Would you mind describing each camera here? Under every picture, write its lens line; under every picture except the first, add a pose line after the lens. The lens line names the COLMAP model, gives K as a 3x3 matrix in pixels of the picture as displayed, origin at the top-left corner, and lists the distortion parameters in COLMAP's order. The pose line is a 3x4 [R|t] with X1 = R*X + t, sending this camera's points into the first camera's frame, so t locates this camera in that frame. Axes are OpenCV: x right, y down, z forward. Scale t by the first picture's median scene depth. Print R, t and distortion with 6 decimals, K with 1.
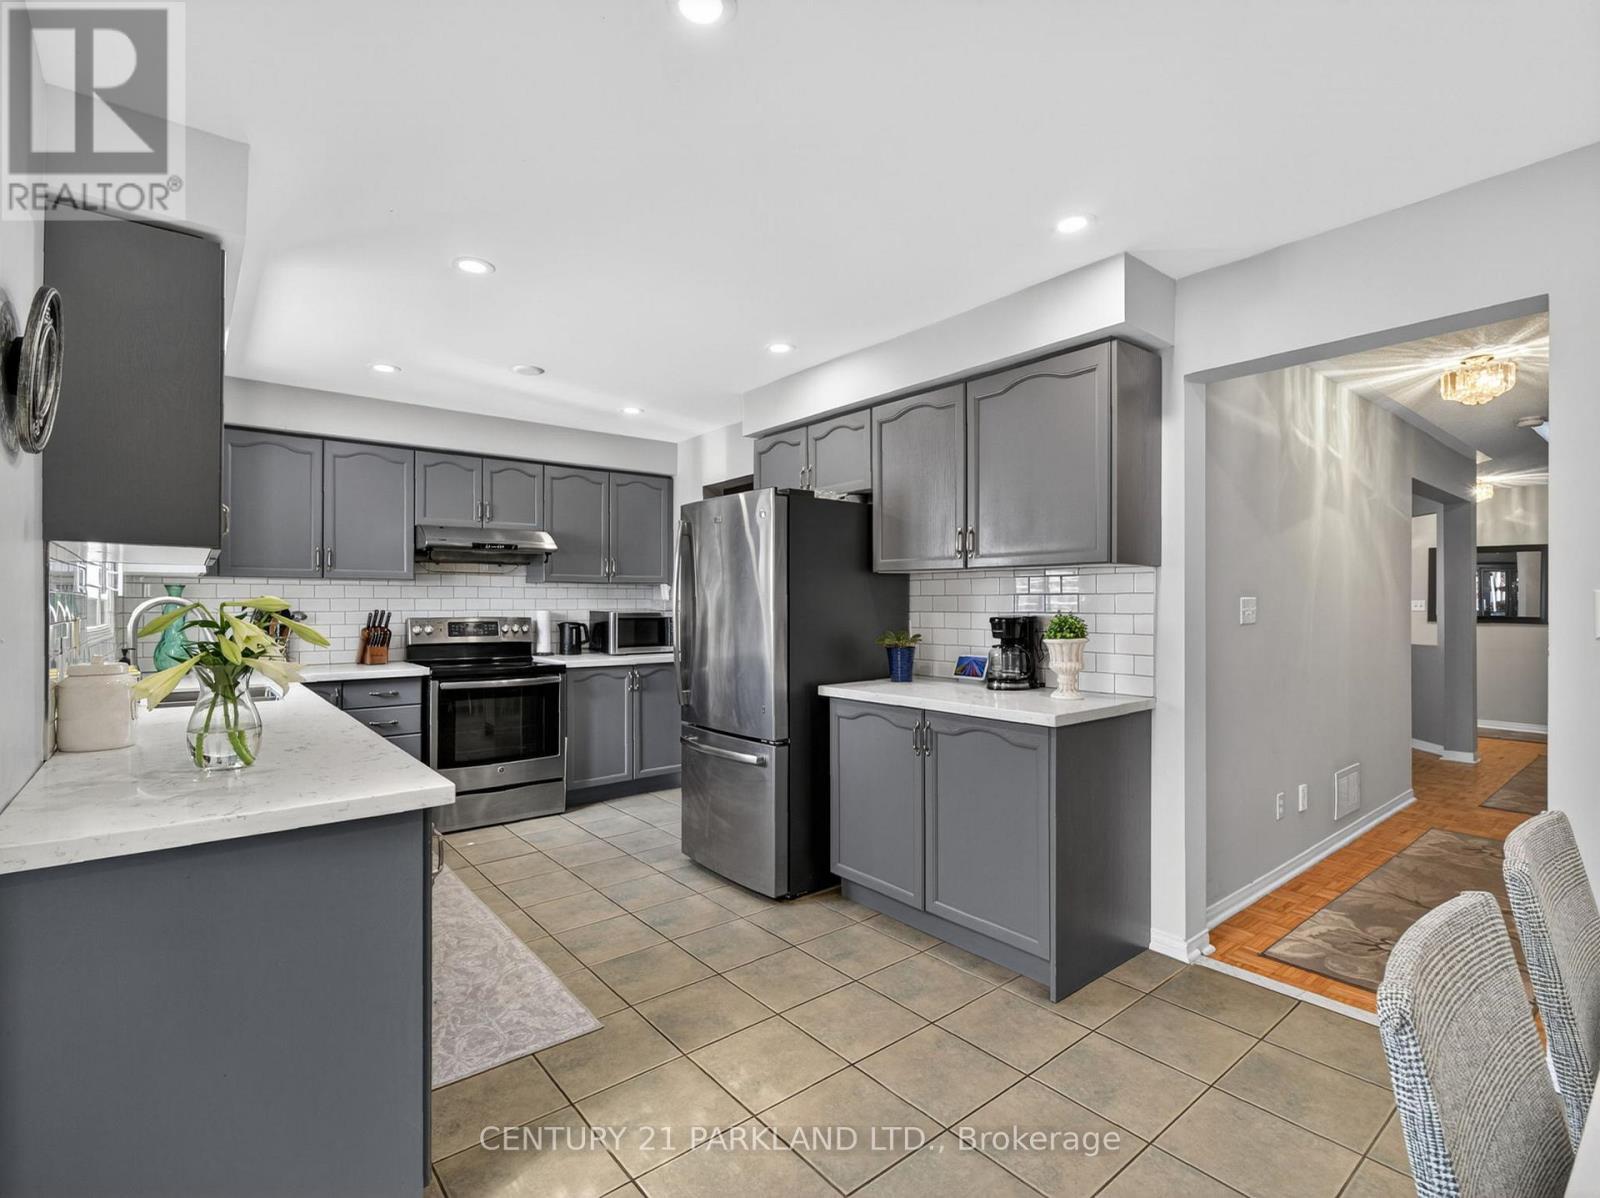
lens RADIAL K [[755.1, 0, 794.9], [0, 755.1, 600.1], [0, 0, 1]] dist [-0.016968, 0.001476]
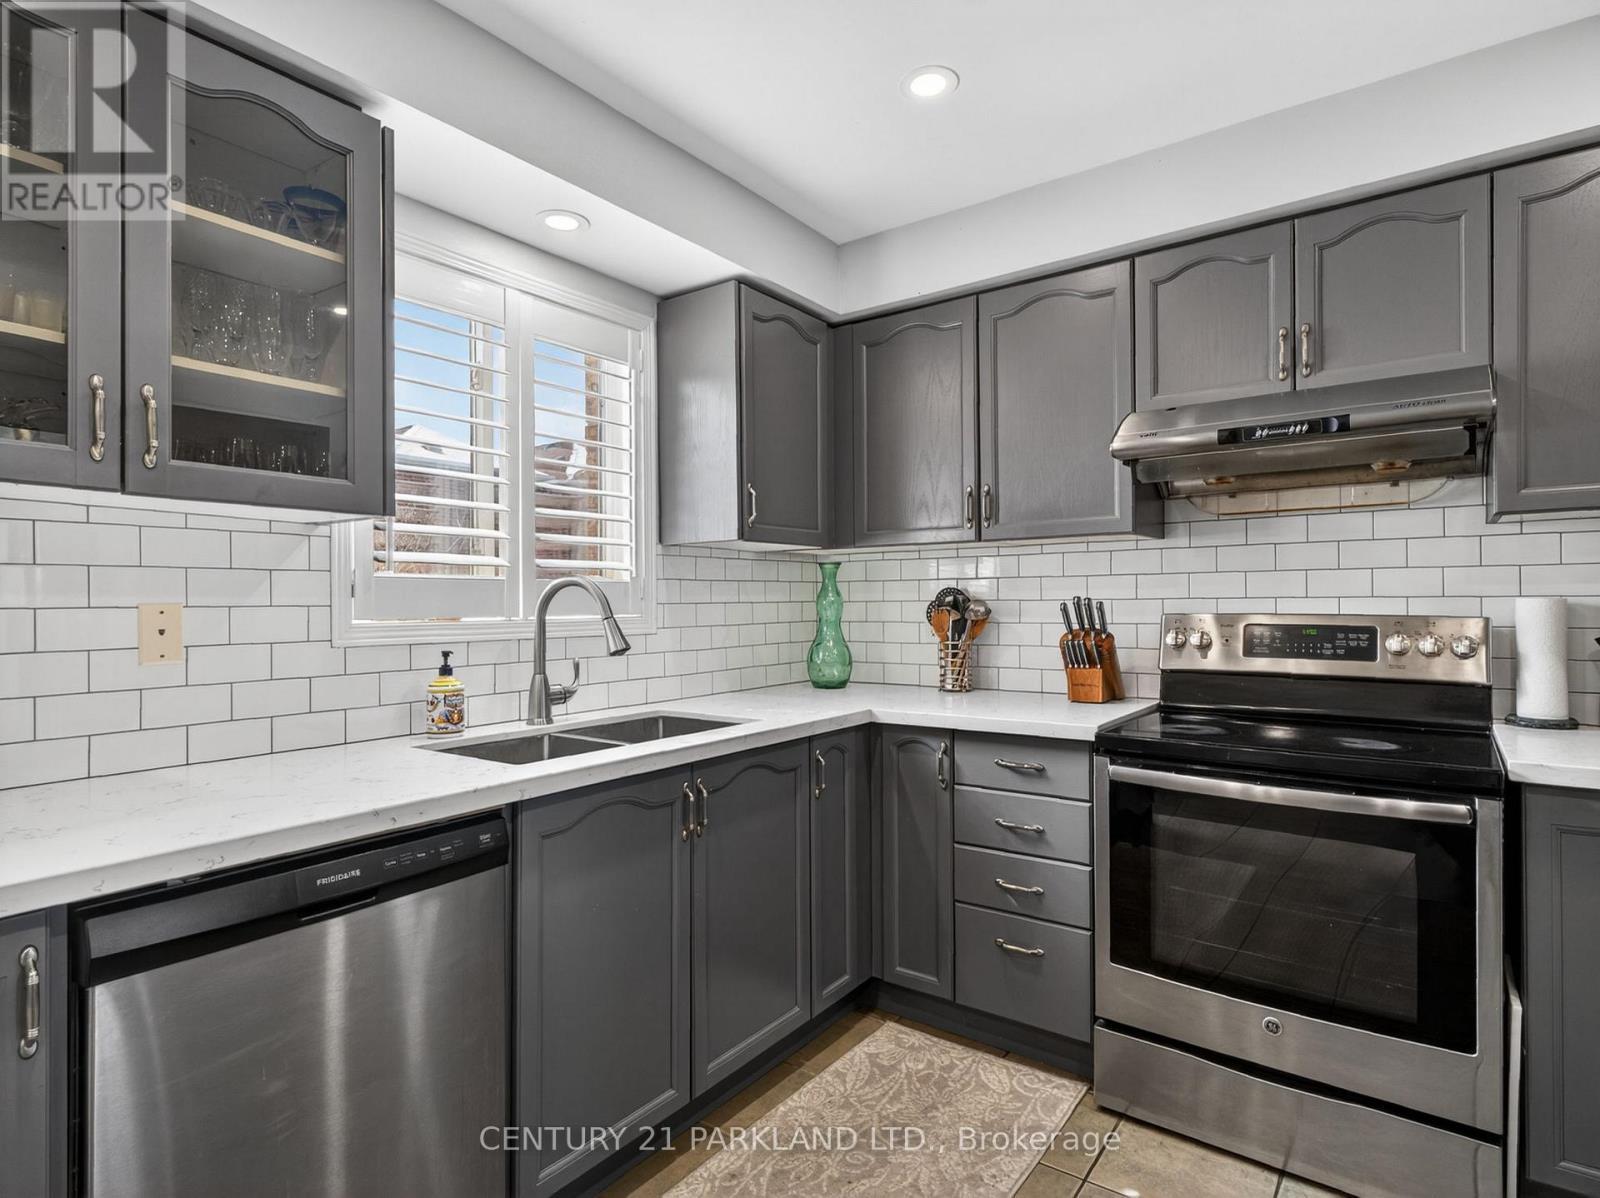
lens RADIAL K [[845.6, 0, 794.9], [0, 845.6, 599.0], [0, 0, 1]] dist [0.007623, -0.000073]
pose [[0.243586, -0.002578, -0.969876, -0.051824], [0.009635, 0.999954, -0.000238, 0.016016], [0.969831, -0.009287, 0.243600, 0.840660]]
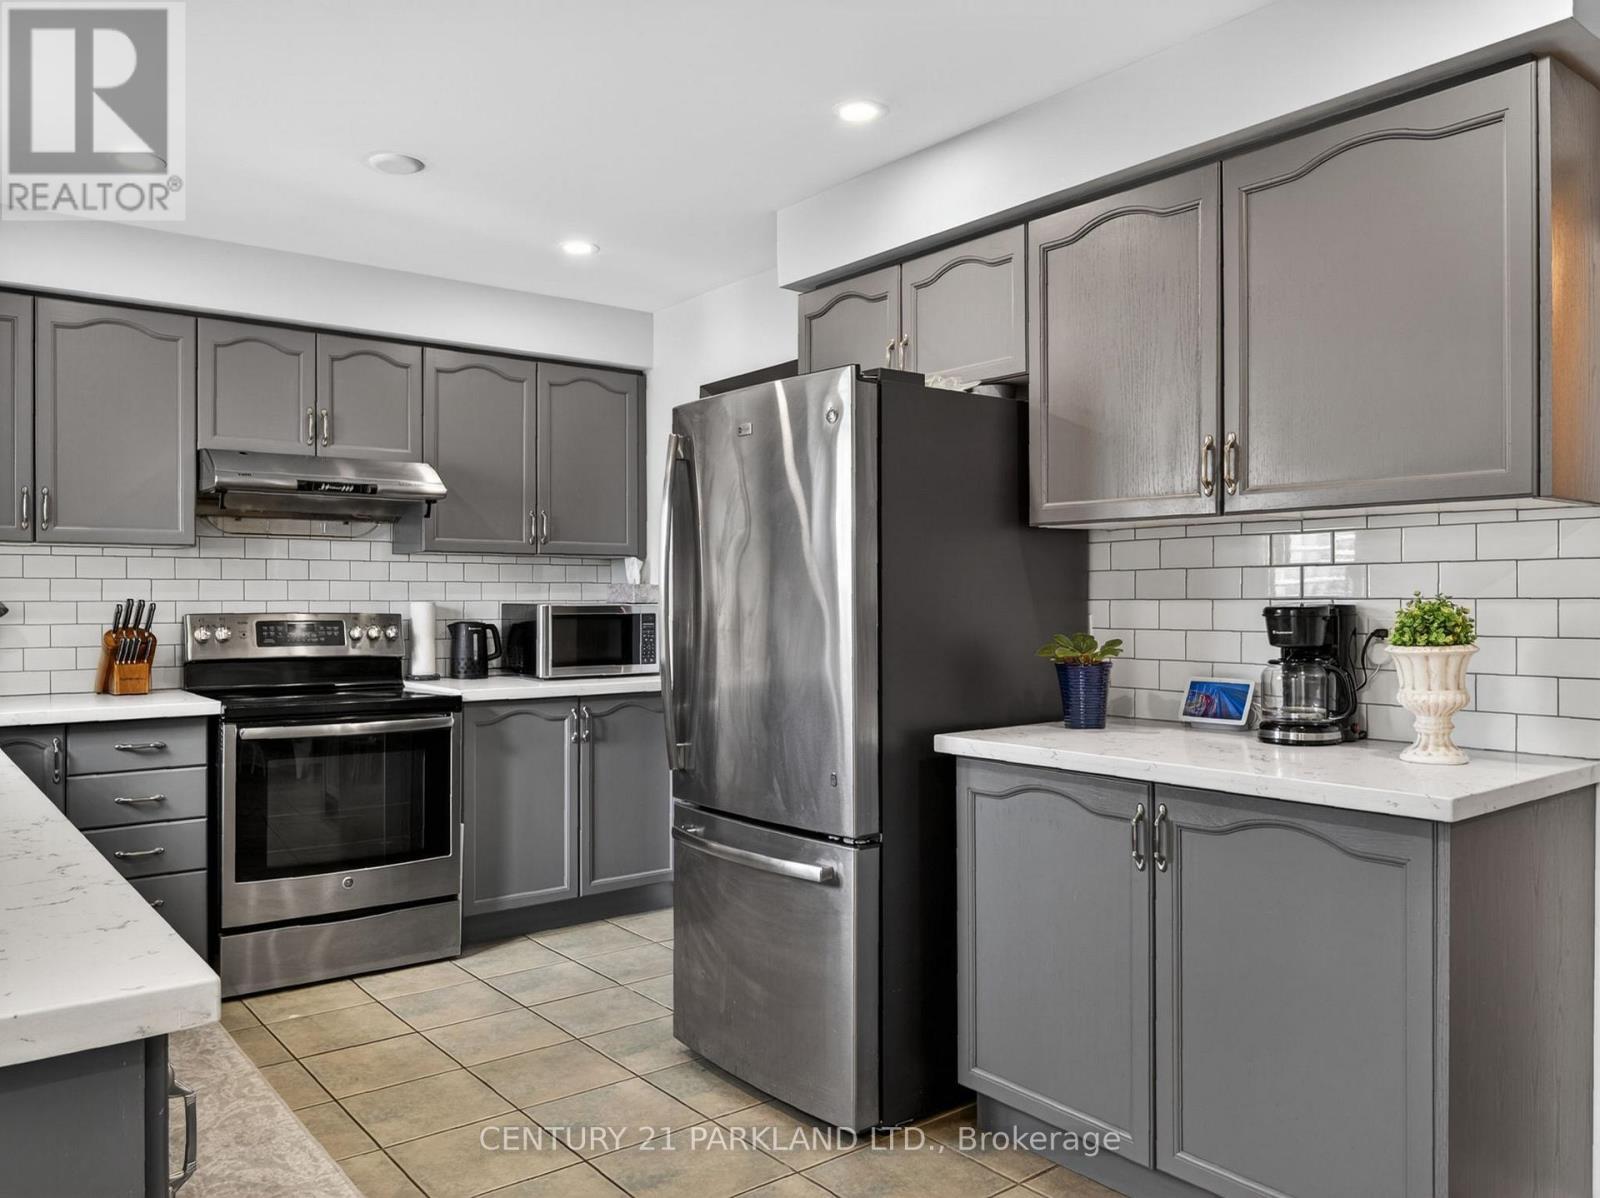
lens RADIAL K [[1175.4, 0, 795.5], [0, 1175.4, 602.4], [0, 0, 1]] dist [-0.010389, -0.016571]
pose [[0.999910, 0.000585, -0.013414, -0.053826], [-0.000525, 0.999990, 0.004433, 0.014516], [0.013417, -0.004426, 0.999900, 0.156108]]
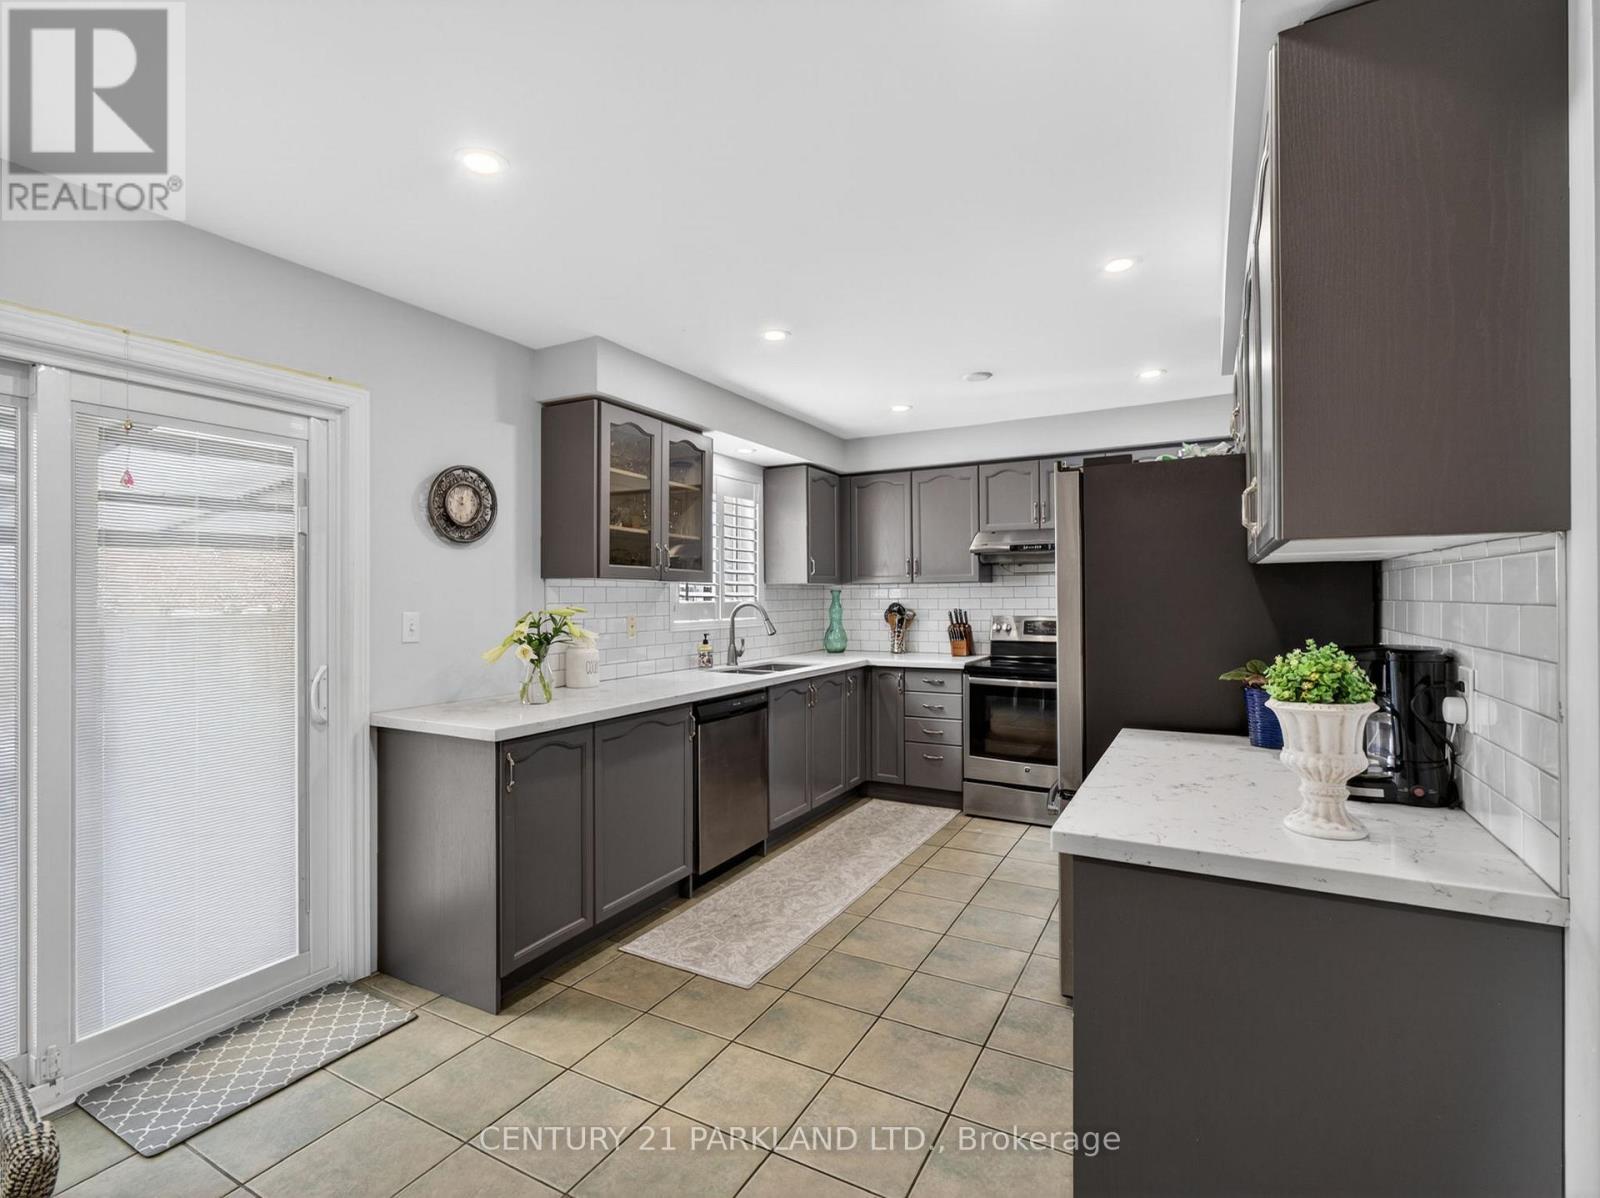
lens RADIAL K [[755.1, 0, 796.6], [0, 755.1, 588.4], [0, 0, 1]] dist [-0.016968, 0.001476]
pose [[0.371812, -0.009352, -0.928261, 0.540441], [0.009006, 0.999939, -0.006467, -0.016283], [0.928264, -0.005955, 0.371873, 0.426997]]
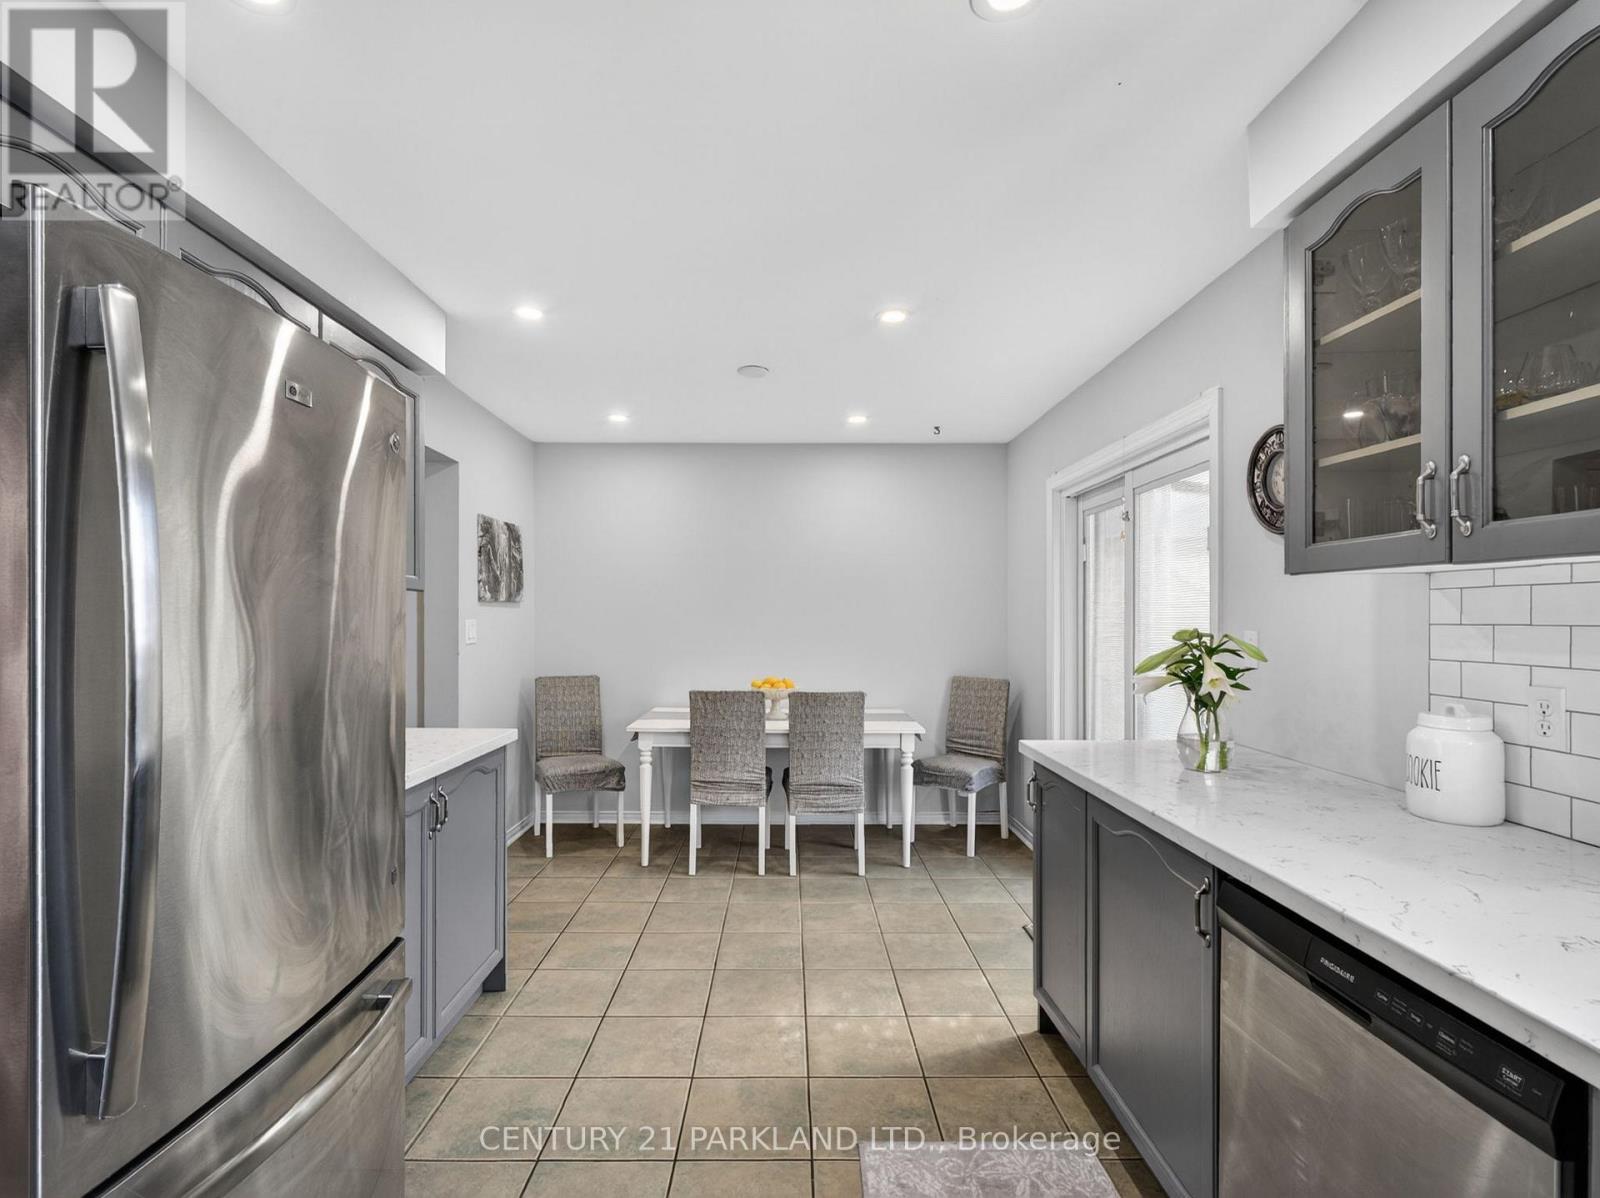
lens RADIAL K [[755.1, 0, 789.2], [0, 755.1, 609.5], [0, 0, 1]] dist [-0.016968, 0.001476]
pose [[-0.775608, 0.004765, 0.631197, -0.474860], [0.000769, 0.999978, -0.006604, -0.013756], [-0.631215, -0.004637, -0.775594, 1.112934]]
